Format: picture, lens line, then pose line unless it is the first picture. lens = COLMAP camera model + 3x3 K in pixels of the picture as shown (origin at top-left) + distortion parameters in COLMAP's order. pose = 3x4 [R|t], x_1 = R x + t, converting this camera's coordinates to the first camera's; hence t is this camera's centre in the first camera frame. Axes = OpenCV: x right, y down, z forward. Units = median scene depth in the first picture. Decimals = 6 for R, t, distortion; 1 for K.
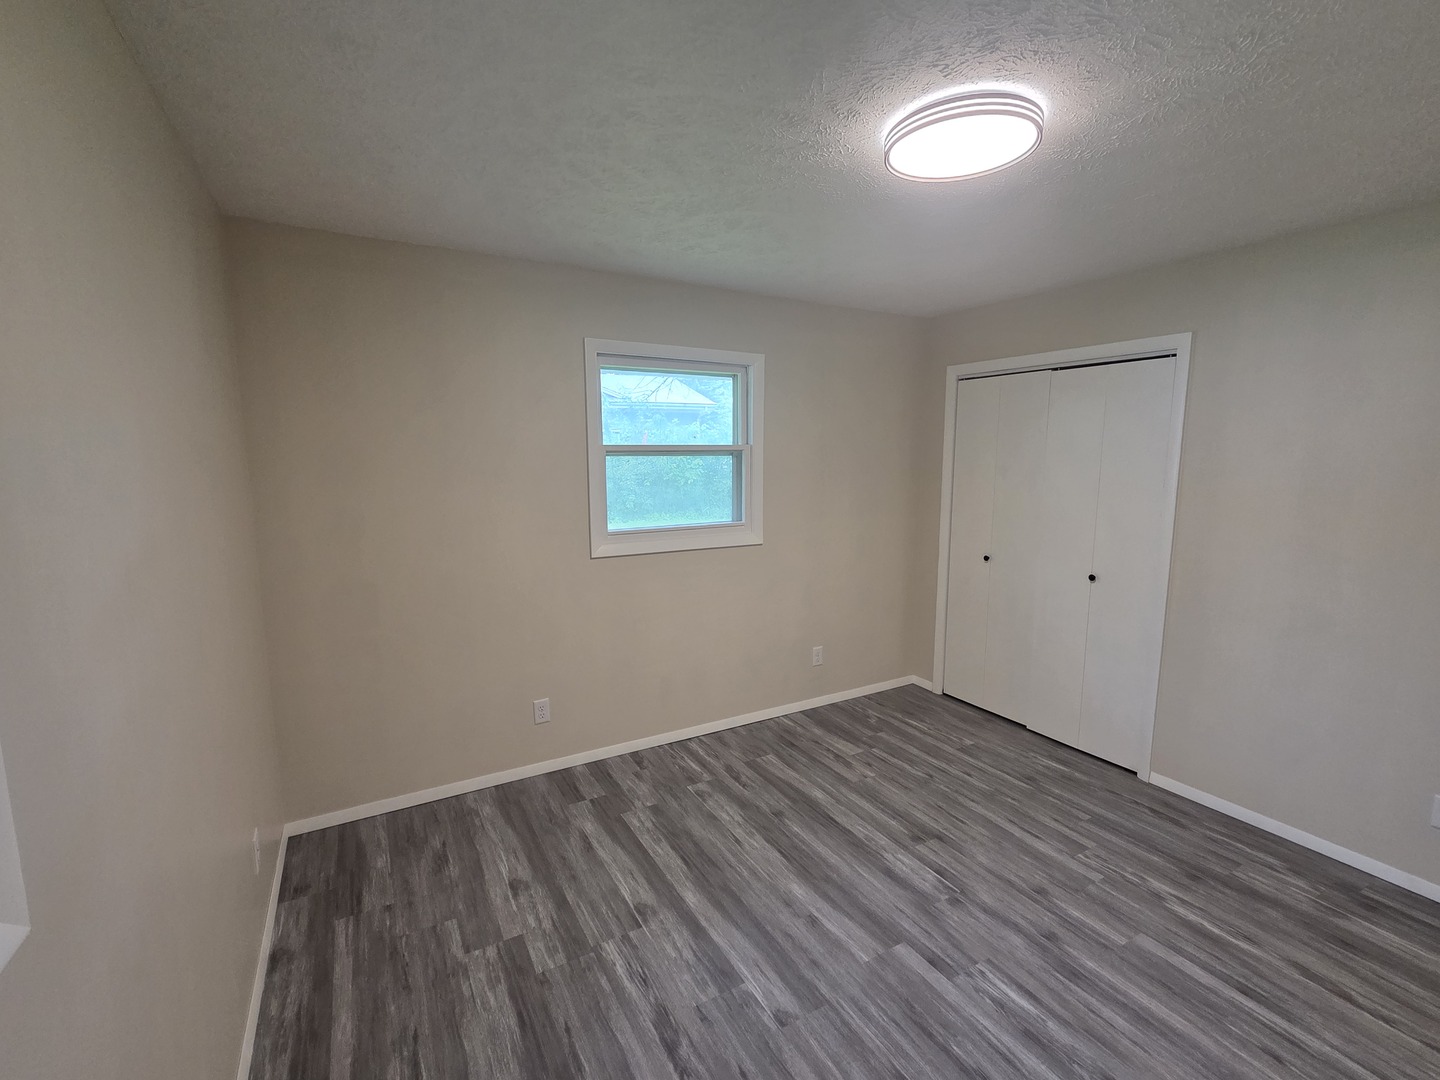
lens RADIAL K [[640.2, 0, 739.4], [0, 640.2, 556.3], [0, 0, 1]] dist [0.001078, 0.000527]
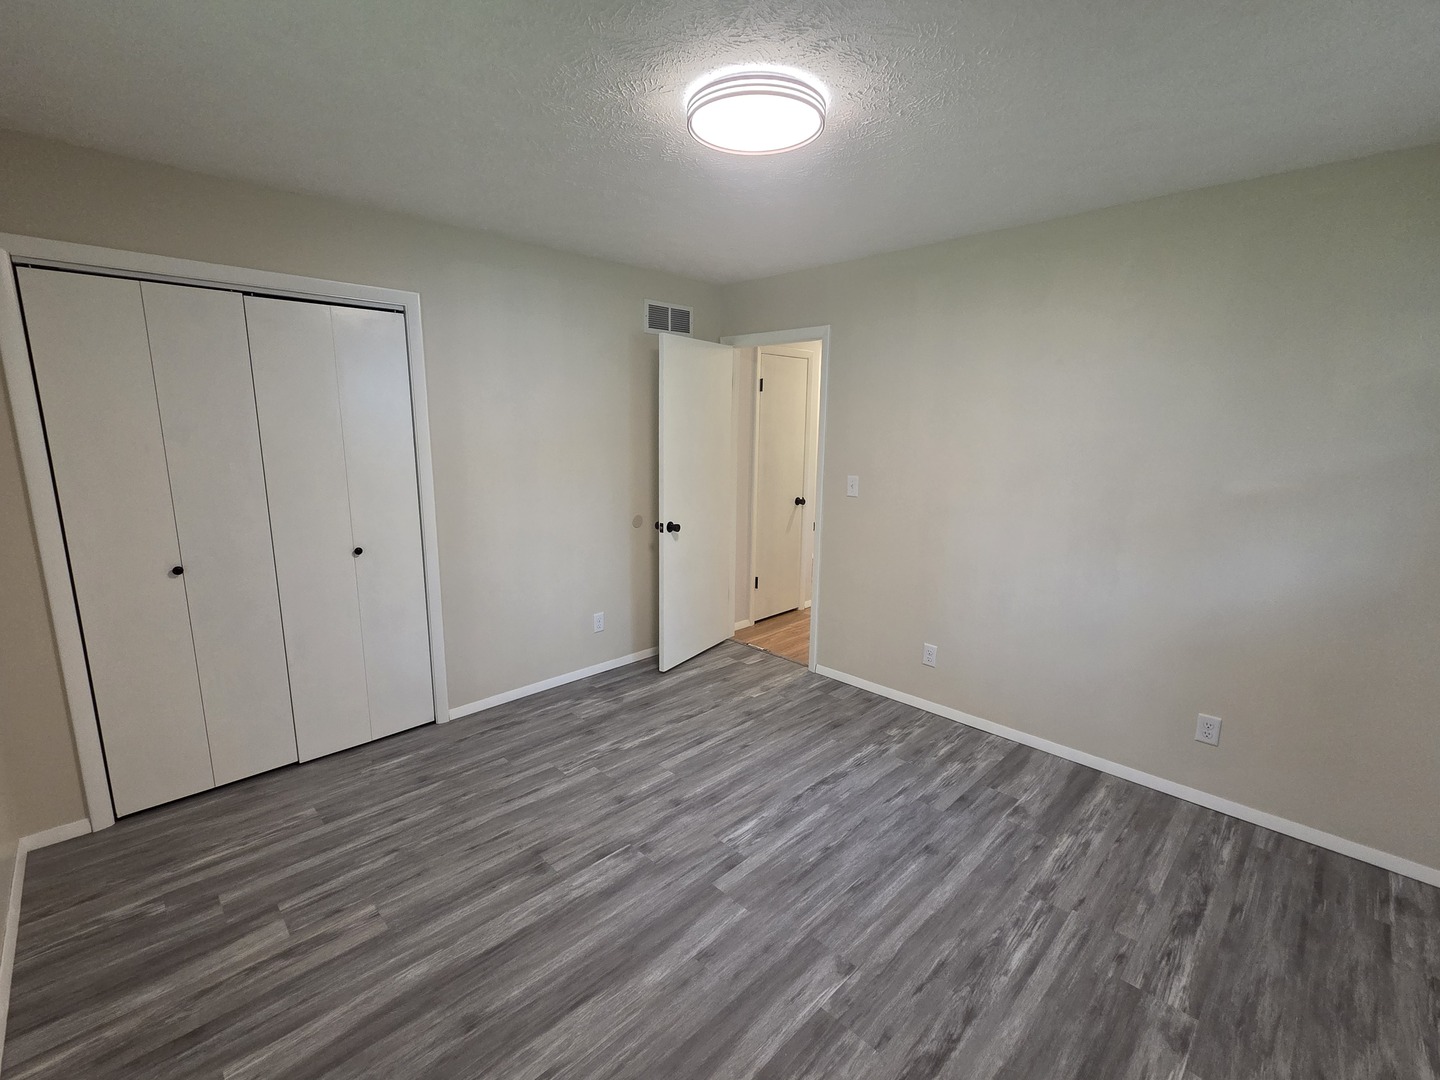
lens RADIAL K [[640.2, 0, 694.0], [0, 640.2, 550.9], [0, 0, 1]] dist [0.001078, 0.000527]
pose [[-0.219143, -0.200859, 0.954794, -0.490214], [0.146180, 0.960777, 0.235668, -0.132628], [-0.964680, 0.191217, -0.181186, 0.875079]]
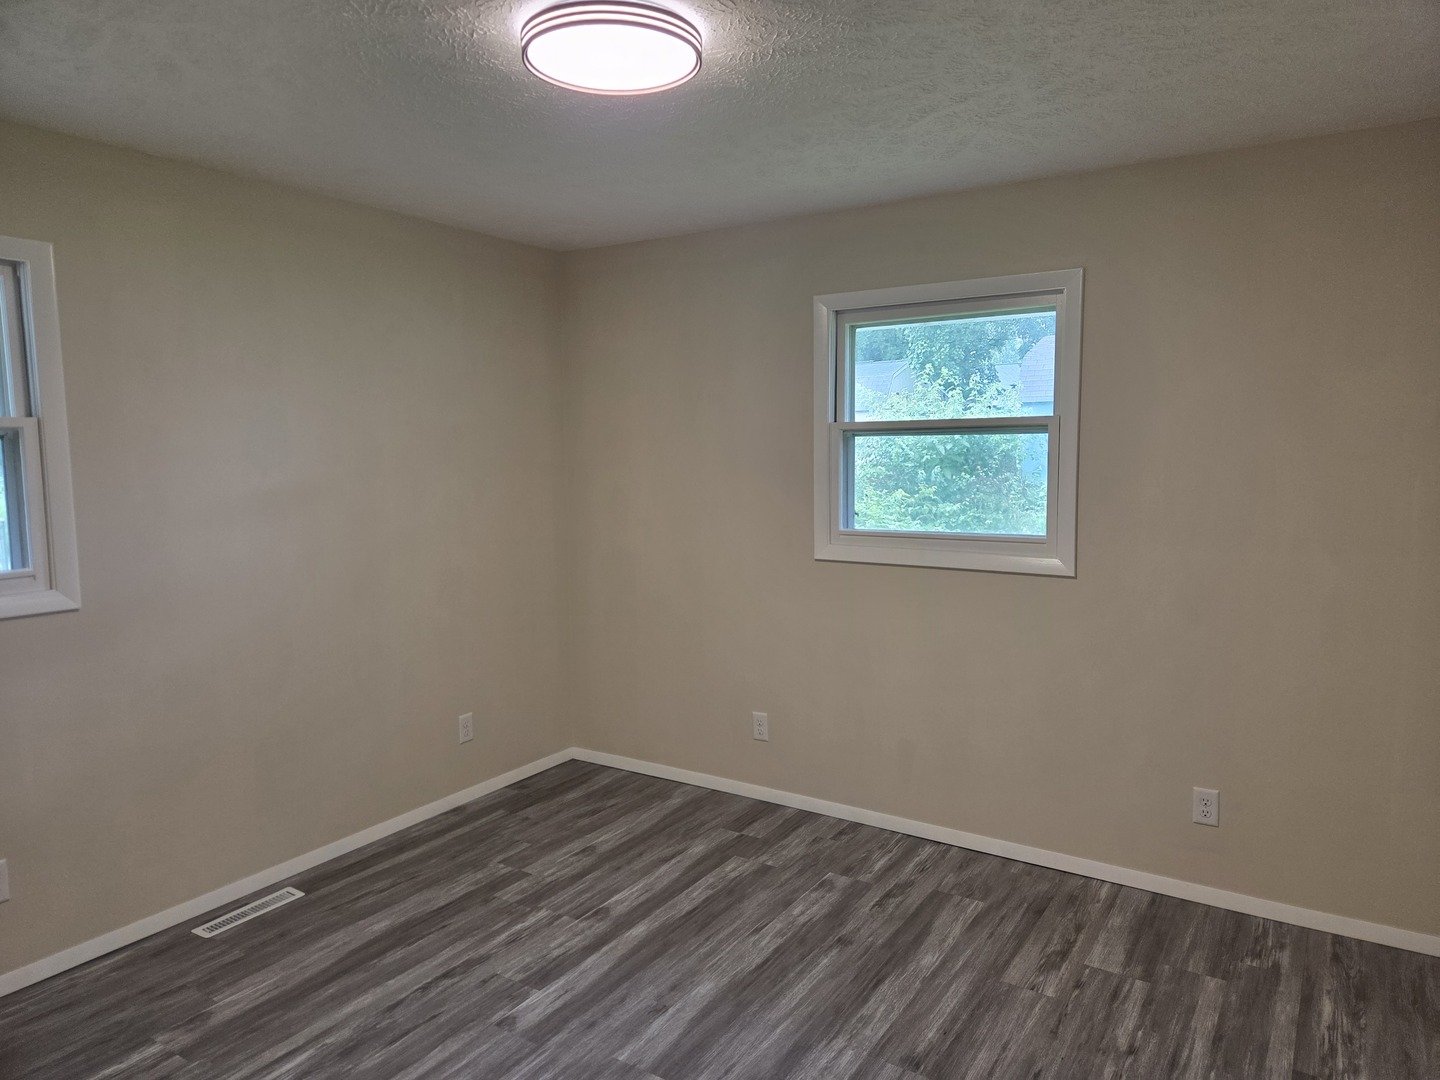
lens RADIAL K [[991.8, 0, 716.3], [0, 991.8, 540.1], [0, 0, 1]] dist [0.072078, -0.051182]
pose [[0.443579, 0.084689, -0.892225, 0.995647], [-0.135490, 0.990420, 0.026649, -0.043824], [0.885935, 0.109067, 0.450804, 0.357325]]
